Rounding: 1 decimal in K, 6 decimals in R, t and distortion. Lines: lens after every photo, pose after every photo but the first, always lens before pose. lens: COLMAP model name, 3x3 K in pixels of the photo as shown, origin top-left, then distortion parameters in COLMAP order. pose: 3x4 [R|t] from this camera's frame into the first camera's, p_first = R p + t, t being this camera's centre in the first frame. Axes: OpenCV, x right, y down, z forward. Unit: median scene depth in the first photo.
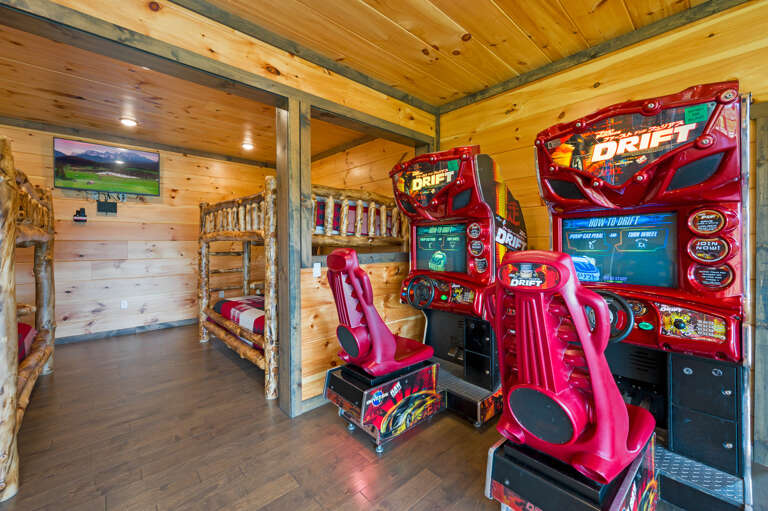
lens RADIAL K [[306.9, 0, 356.1], [0, 306.9, 241.0], [0, 0, 1]] dist [0.011349, 0.000246]
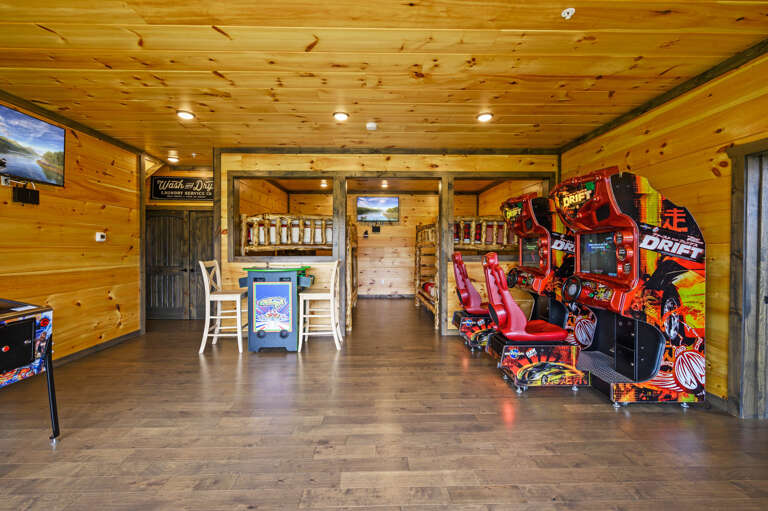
lens RADIAL K [[311.0, 0, 385.0], [0, 311.0, 248.9], [0, 0, 1]] dist [-0.000404, 0.000085]
pose [[0.780911, 0.002713, -0.624637, 0.497497], [-0.000541, 0.999993, 0.003668, 0.002222], [0.624642, -0.002526, 0.780907, -0.526633]]
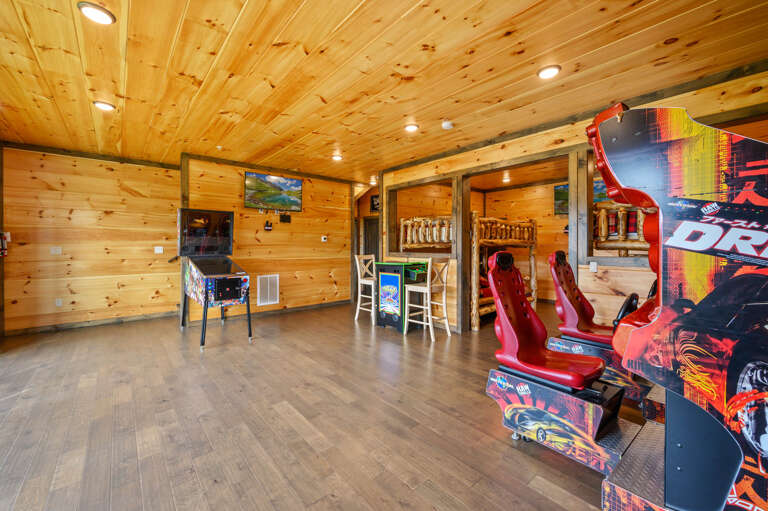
lens RADIAL K [[311.2, 0, 385.6], [0, 311.2, 243.5], [0, 0, 1]] dist [0.001190, 0.000092]
pose [[0.012077, -0.005274, -0.999913, 1.176107], [-0.001520, 0.999985, -0.005293, -0.000101], [0.999926, 0.001584, 0.012068, 0.532707]]
